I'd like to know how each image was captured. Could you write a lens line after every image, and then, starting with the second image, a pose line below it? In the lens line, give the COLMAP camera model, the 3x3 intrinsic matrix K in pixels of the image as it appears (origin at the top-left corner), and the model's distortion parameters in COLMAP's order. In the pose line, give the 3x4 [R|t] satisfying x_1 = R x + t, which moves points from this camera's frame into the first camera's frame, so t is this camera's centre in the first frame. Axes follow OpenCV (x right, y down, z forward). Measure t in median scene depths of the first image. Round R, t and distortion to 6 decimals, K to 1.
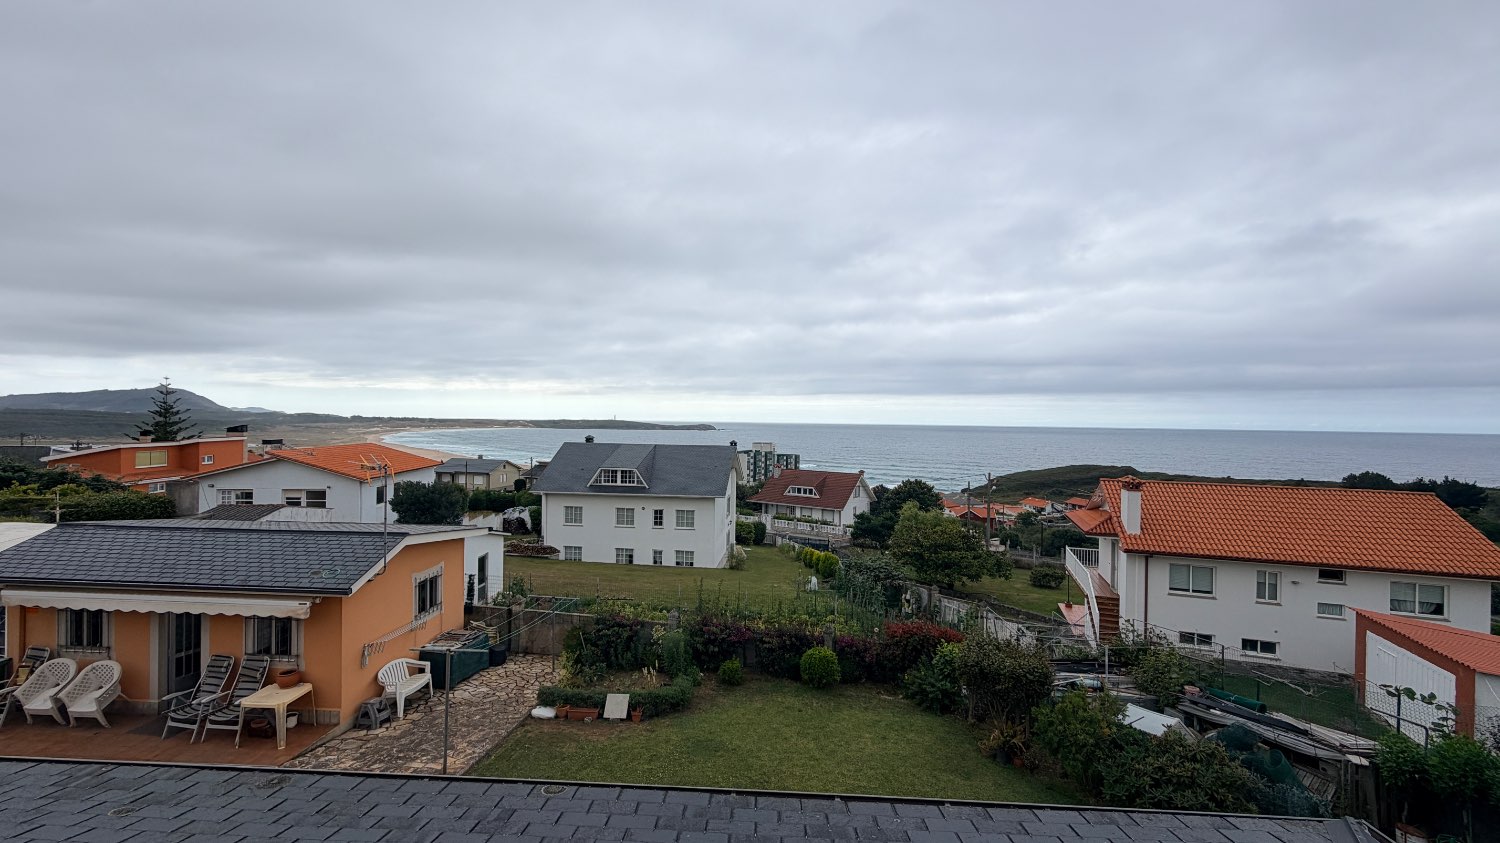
lens RADIAL K [[595.9, 0, 743.3], [0, 595.9, 422.0], [0, 0, 1]] dist [-0.001824, 0.000374]
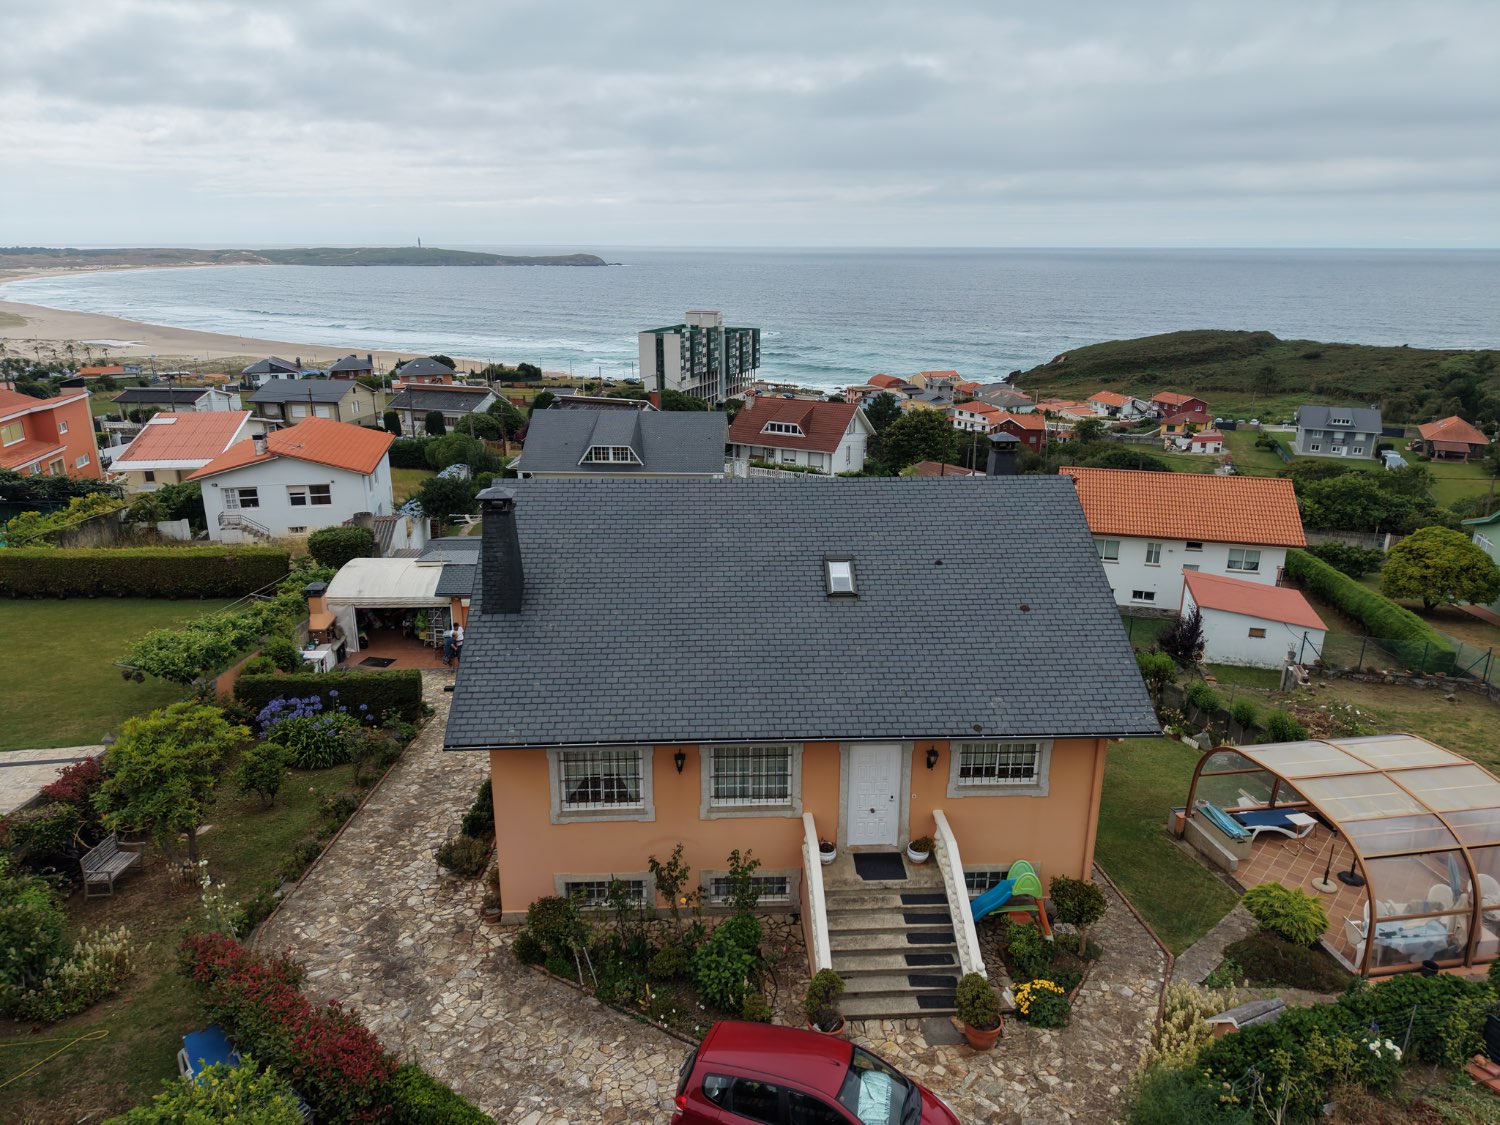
lens RADIAL K [[989.6, 0, 756.3], [0, 989.6, 558.8], [0, 0, 1]] dist [0.052042, -0.044554]
pose [[0.995042, -0.039088, 0.091455, -0.093035], [0.010124, 0.954566, 0.297828, -0.160941], [-0.098941, -0.295425, 0.950229, -0.433738]]
